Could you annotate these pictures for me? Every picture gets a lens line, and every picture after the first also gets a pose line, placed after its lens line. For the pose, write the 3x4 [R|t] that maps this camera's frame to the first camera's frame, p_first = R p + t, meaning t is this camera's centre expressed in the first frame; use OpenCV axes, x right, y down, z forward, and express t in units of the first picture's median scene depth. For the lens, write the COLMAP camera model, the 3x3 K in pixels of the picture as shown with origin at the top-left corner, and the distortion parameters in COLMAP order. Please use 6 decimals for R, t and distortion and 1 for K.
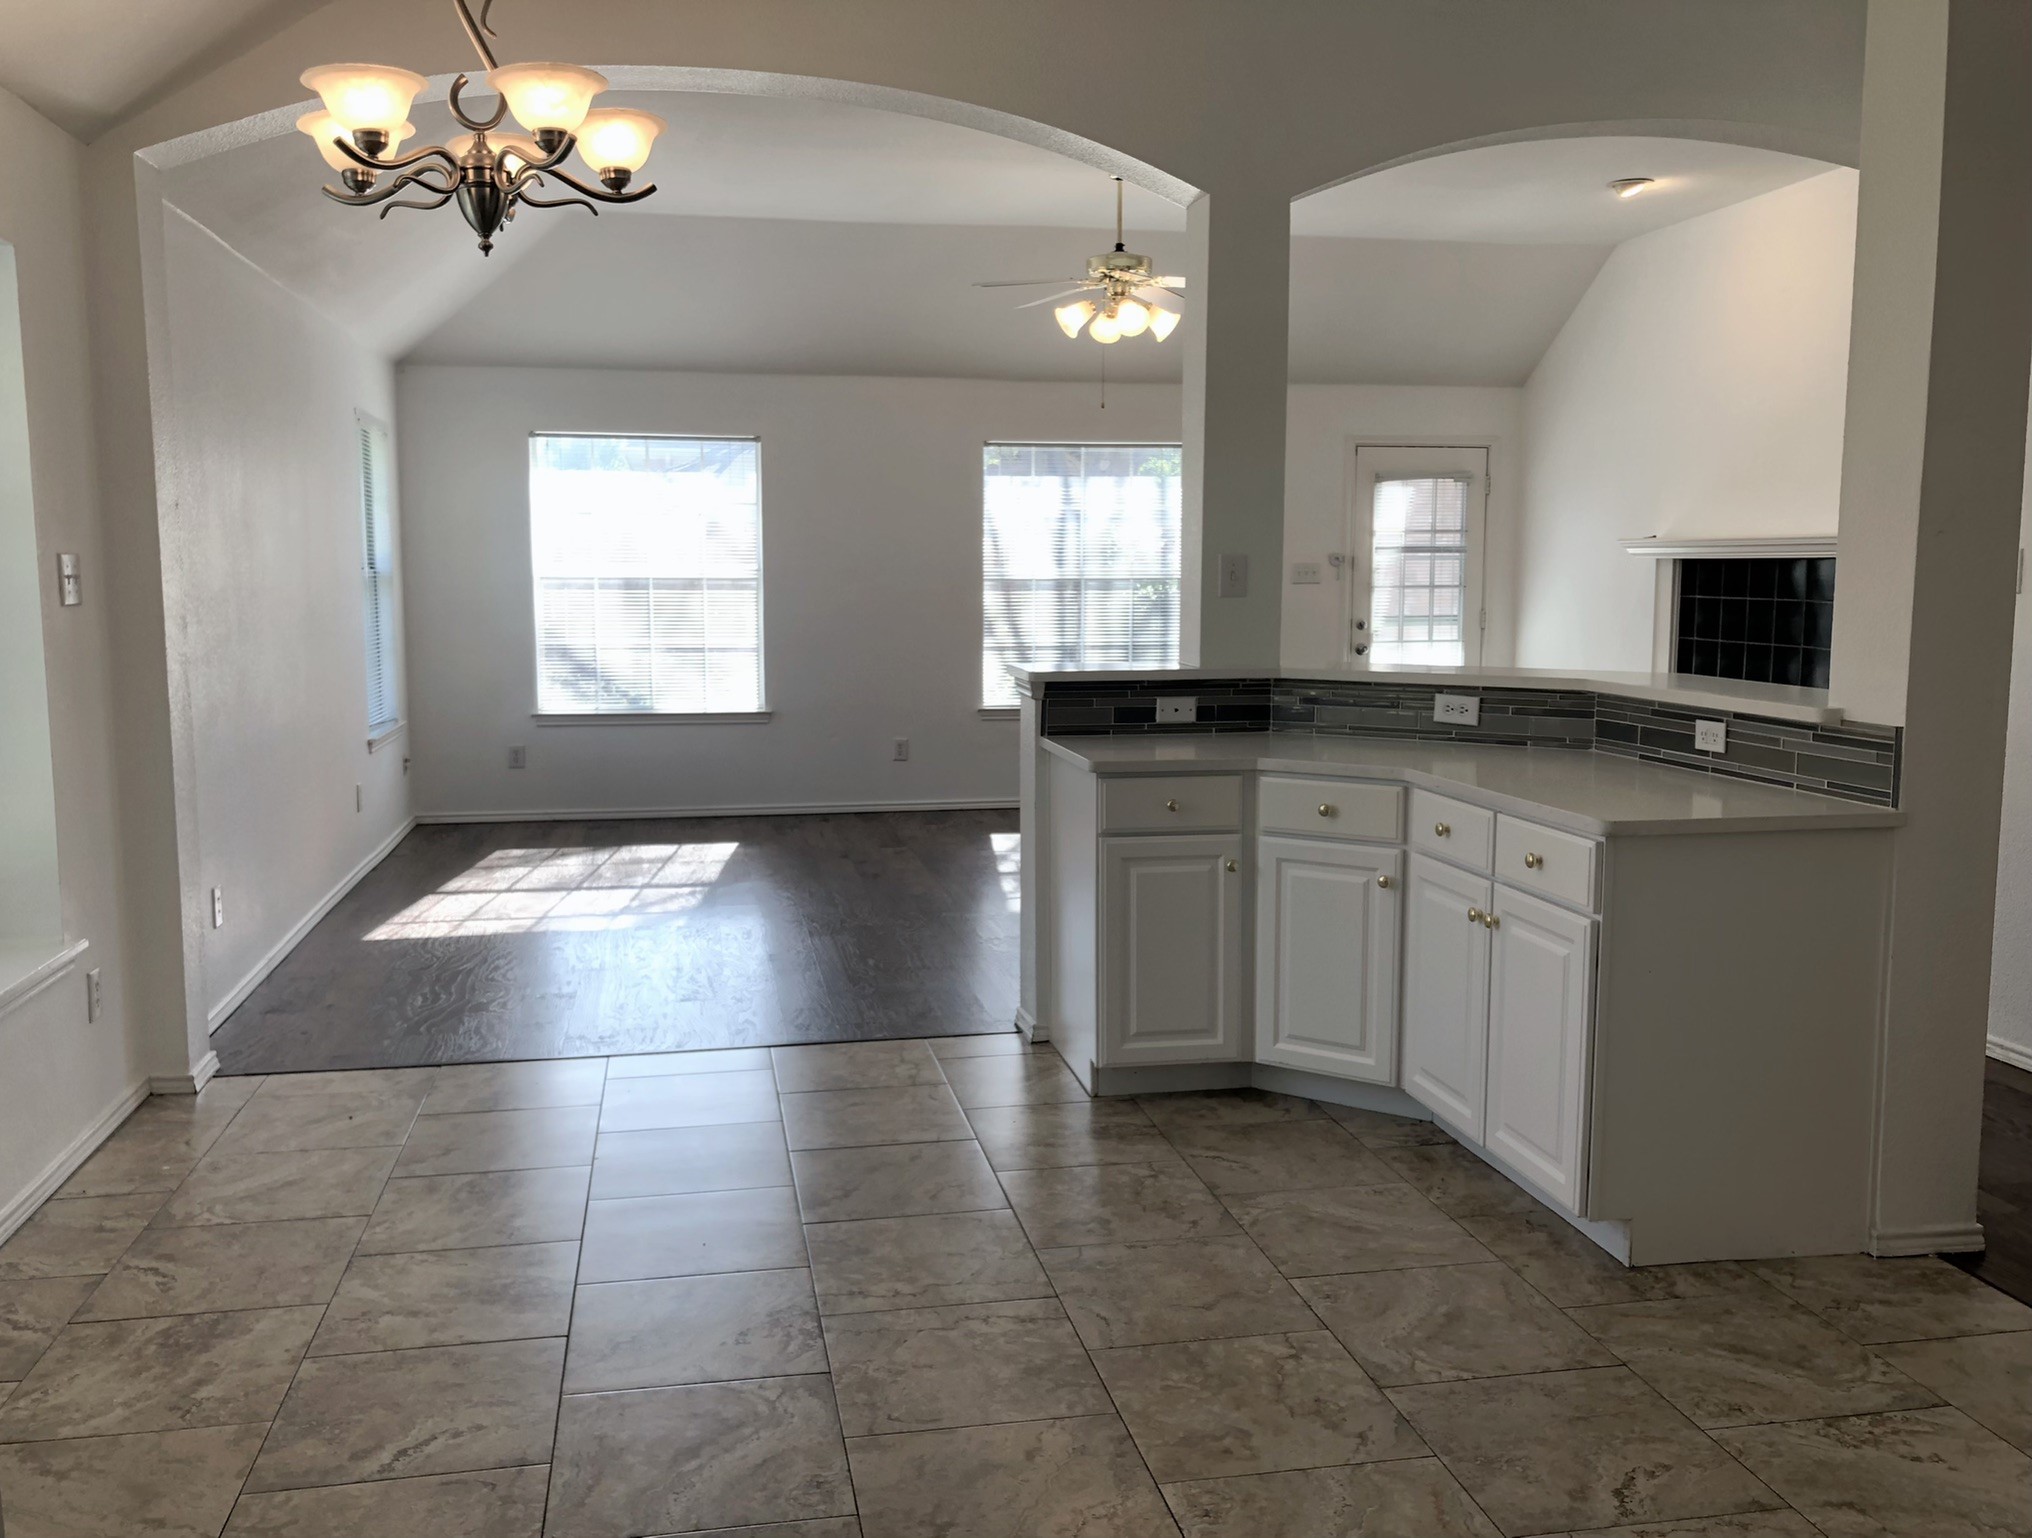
lens RADIAL K [[1709.0, 0, 1004.6], [0, 1709.0, 772.9], [0, 0, 1]] dist [0.008740, -0.000747]
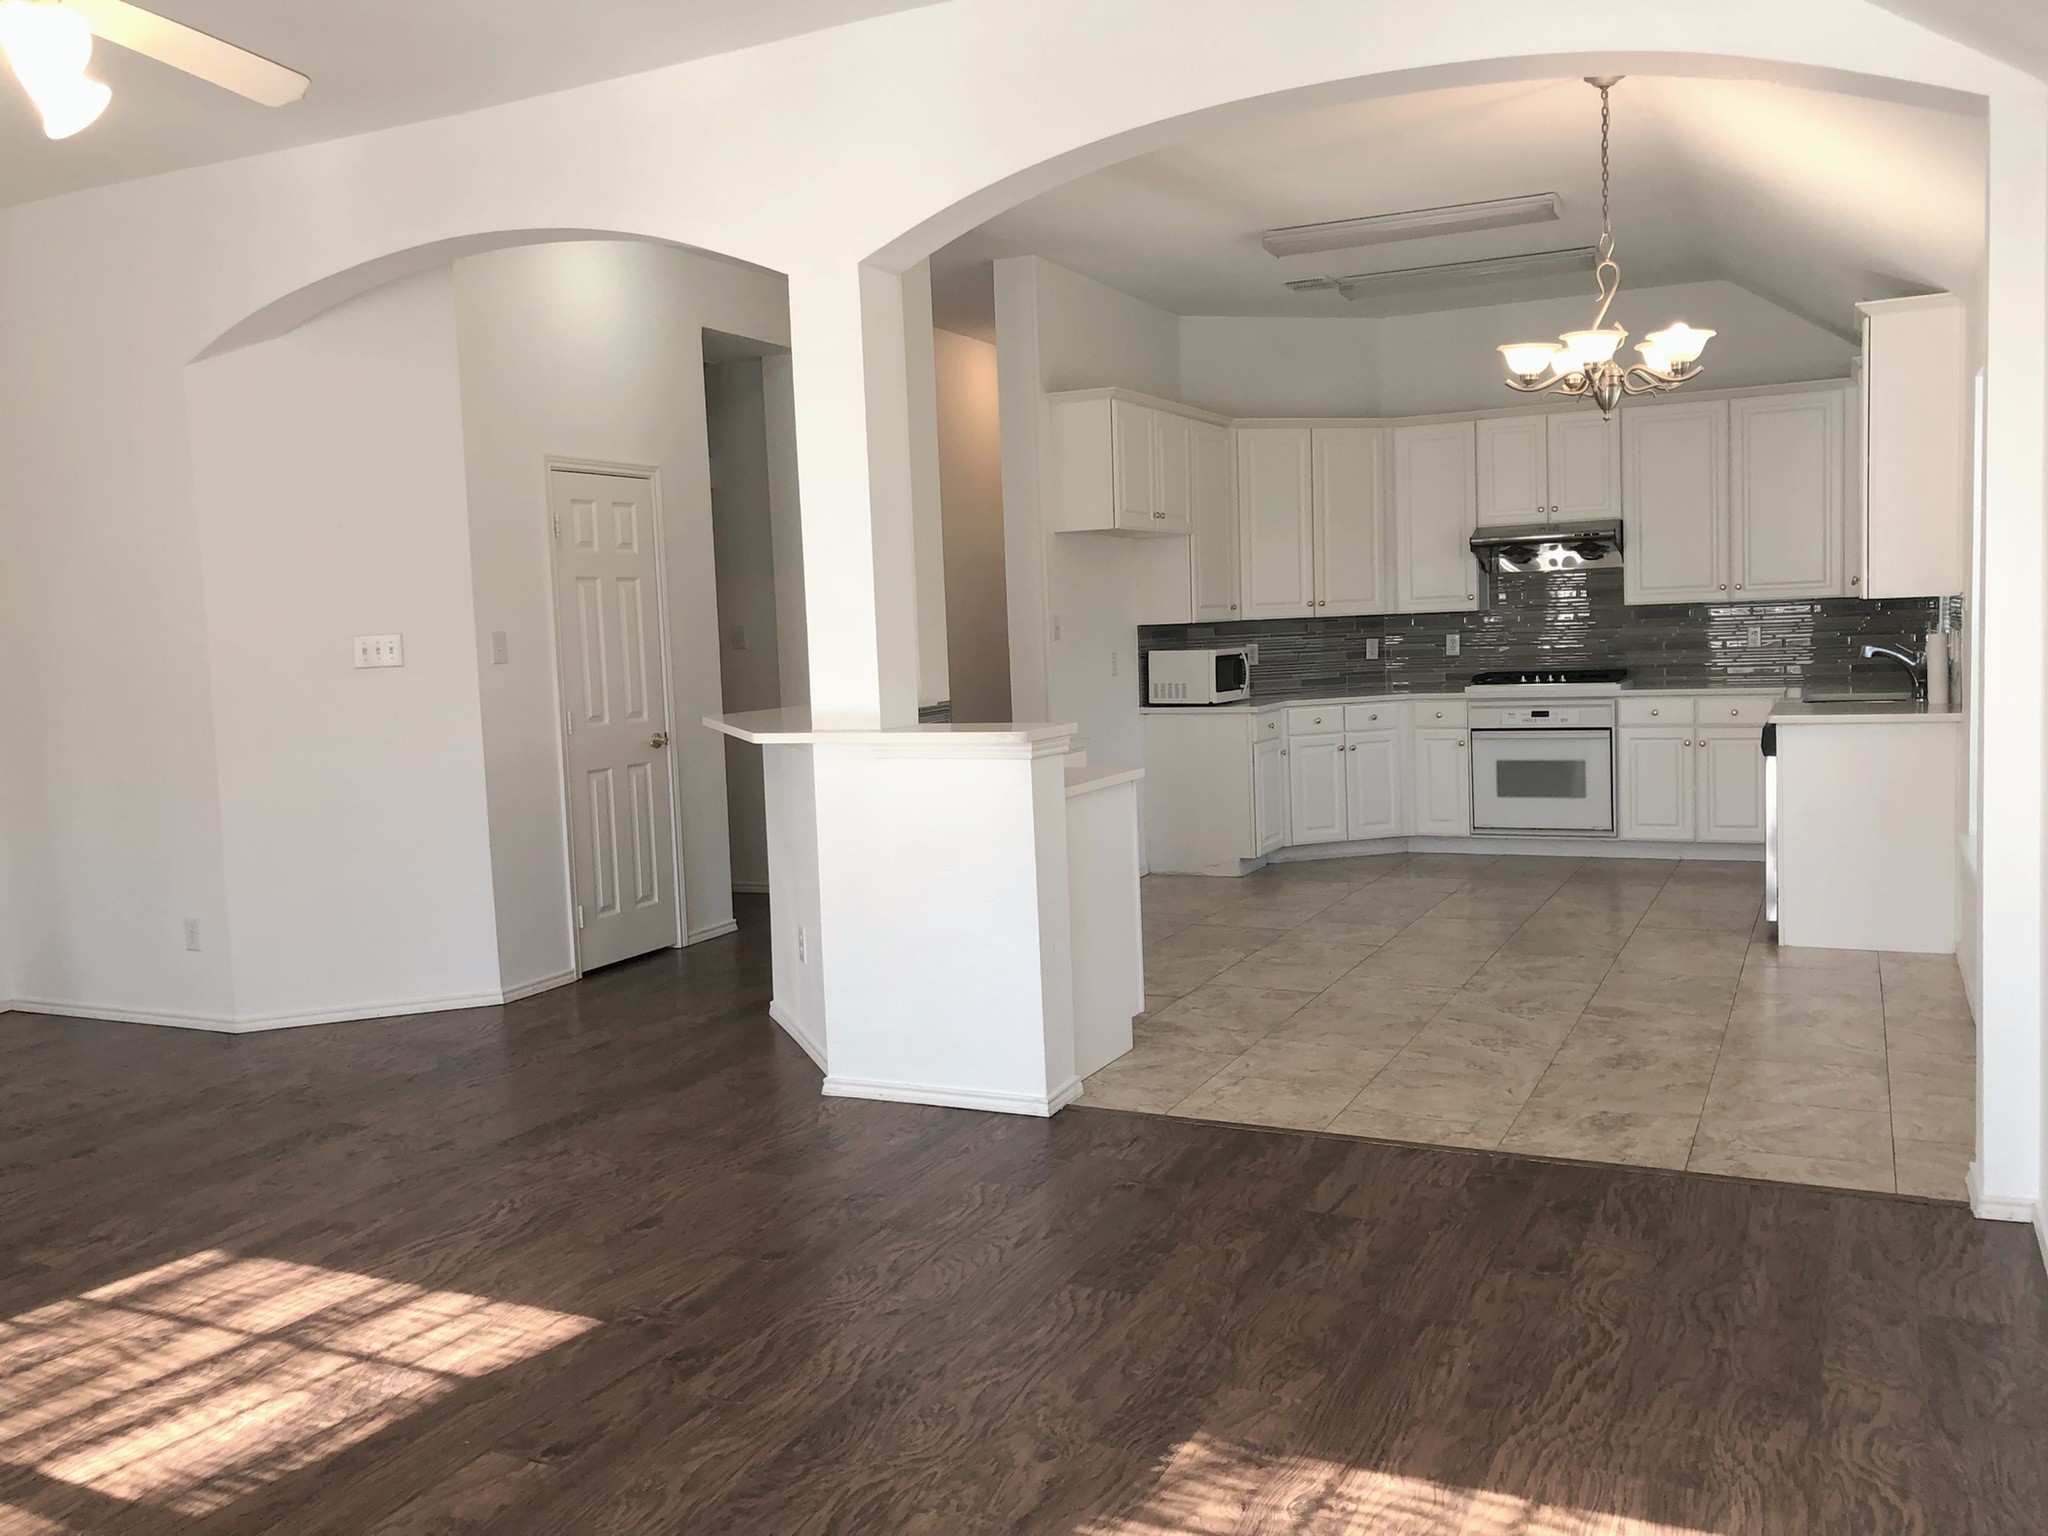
lens RADIAL K [[1686.7, 0, 1045.5], [0, 1686.7, 765.7], [0, 0, 1]] dist [0.024525, -0.033215]
pose [[-0.809028, -0.017527, 0.587509, -0.640183], [0.112831, 0.976334, 0.184501, -0.254604], [-0.576839, 0.215555, -0.787904, 2.057086]]
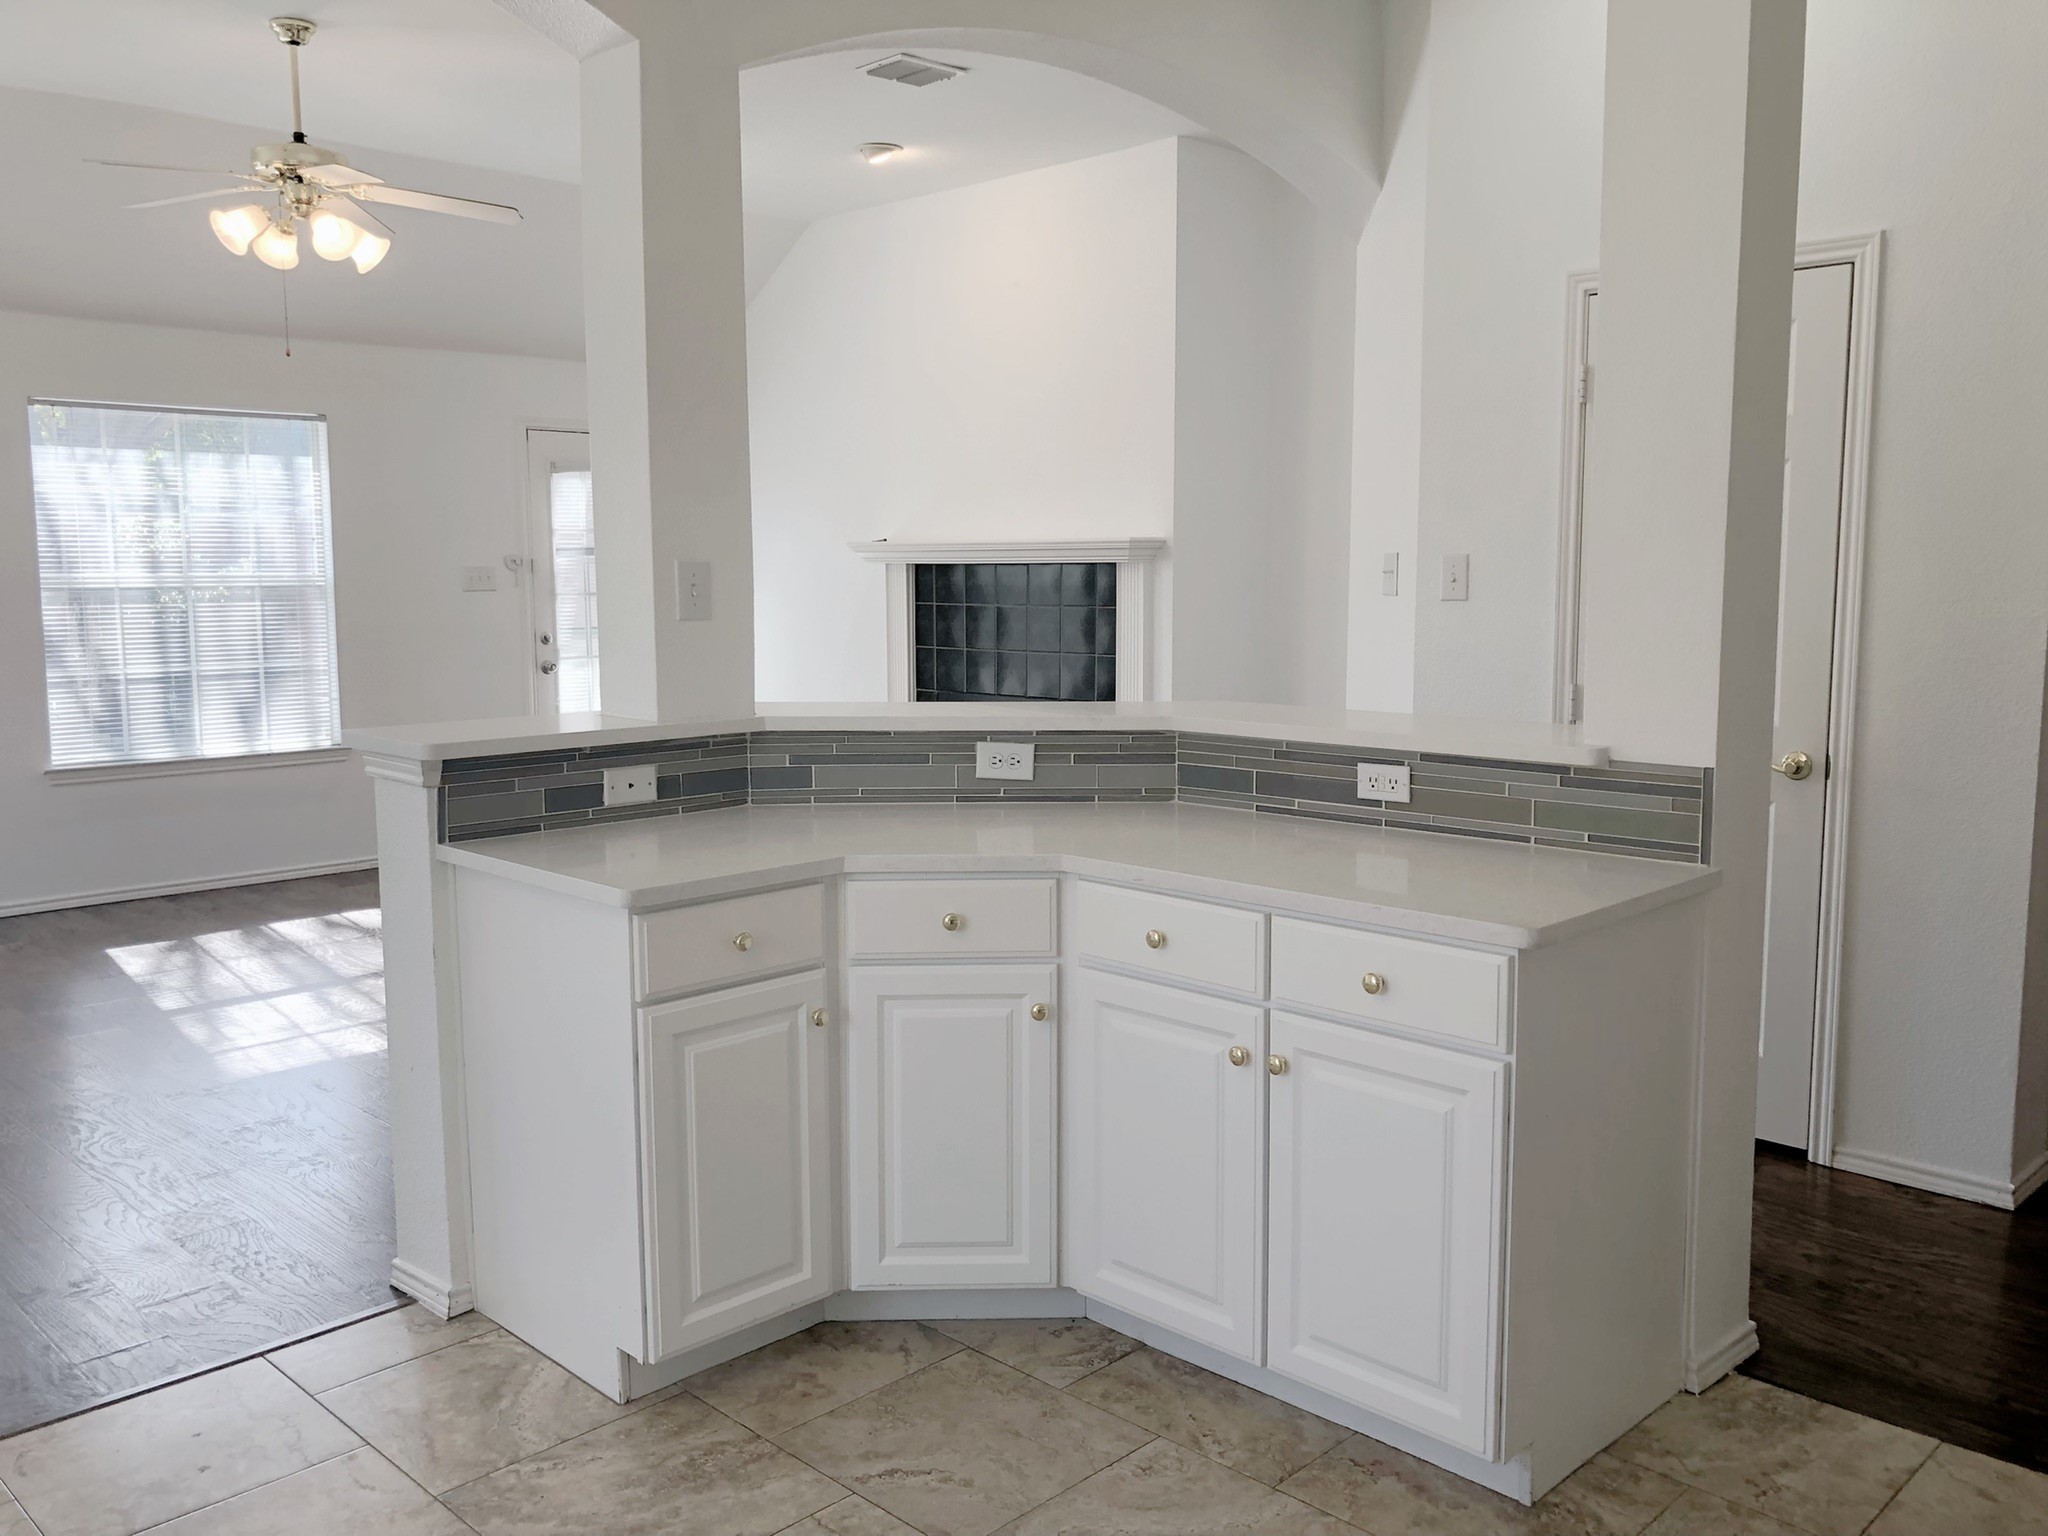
lens RADIAL K [[1686.7, 0, 1023.7], [0, 1686.7, 751.6], [0, 0, 1]] dist [0.024525, -0.033215]
pose [[0.822137, -0.064405, 0.565634, -0.176076], [0.070287, 0.997462, 0.011413, -0.053935], [-0.564933, 0.030374, 0.824577, 0.398997]]
